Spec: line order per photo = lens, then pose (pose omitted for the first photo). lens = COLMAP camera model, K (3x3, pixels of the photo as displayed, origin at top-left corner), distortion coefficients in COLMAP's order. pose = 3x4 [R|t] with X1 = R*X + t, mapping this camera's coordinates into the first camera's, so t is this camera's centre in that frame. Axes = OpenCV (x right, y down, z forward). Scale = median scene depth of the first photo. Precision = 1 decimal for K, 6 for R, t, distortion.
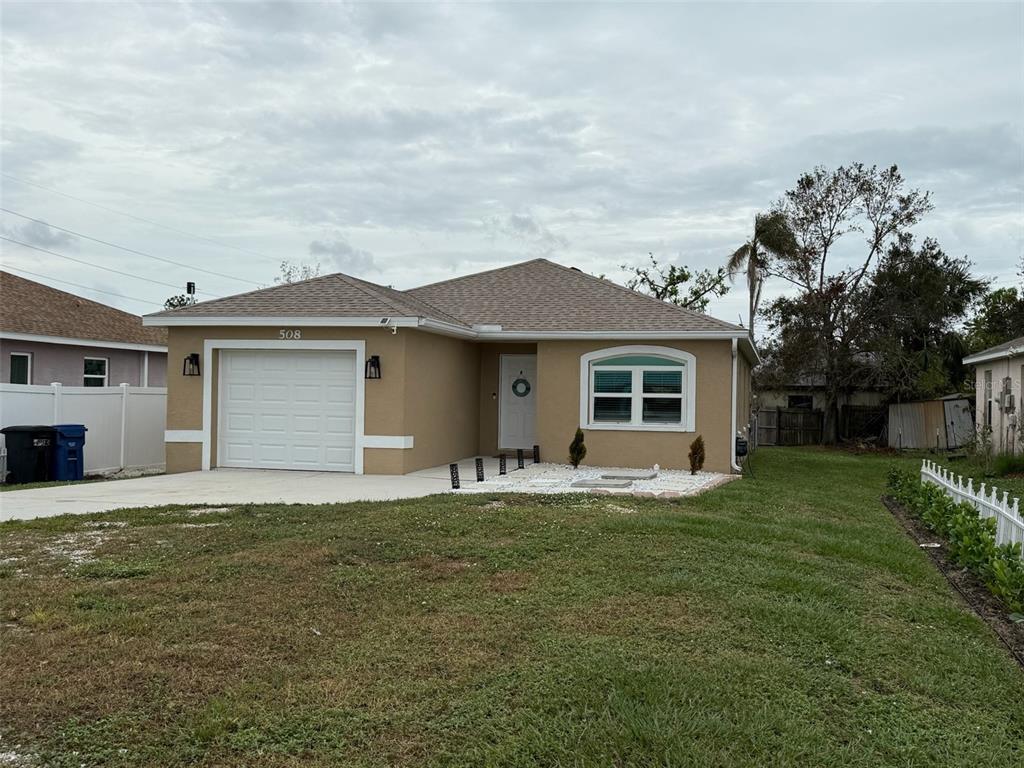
lens RADIAL K [[984.7, 0, 512.0], [0, 984.7, 384.0], [0, 0, 1]] dist [0.184348, -0.377999]
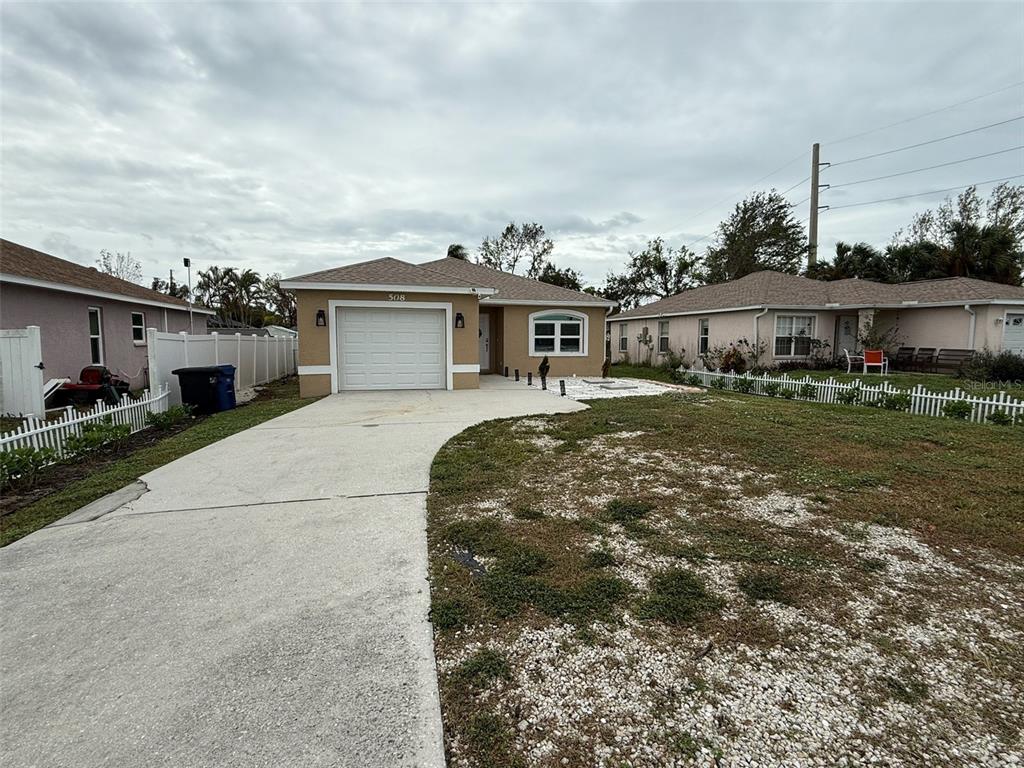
lens RADIAL K [[486.9, 0, 503.3], [0, 486.9, 368.3], [0, 0, 1]] dist [0.001237, -0.000046]
pose [[0.867672, -0.042801, 0.495291, -0.408291], [0.004218, 0.996885, 0.078758, -0.001968], [-0.497119, -0.066247, 0.865150, 0.274488]]
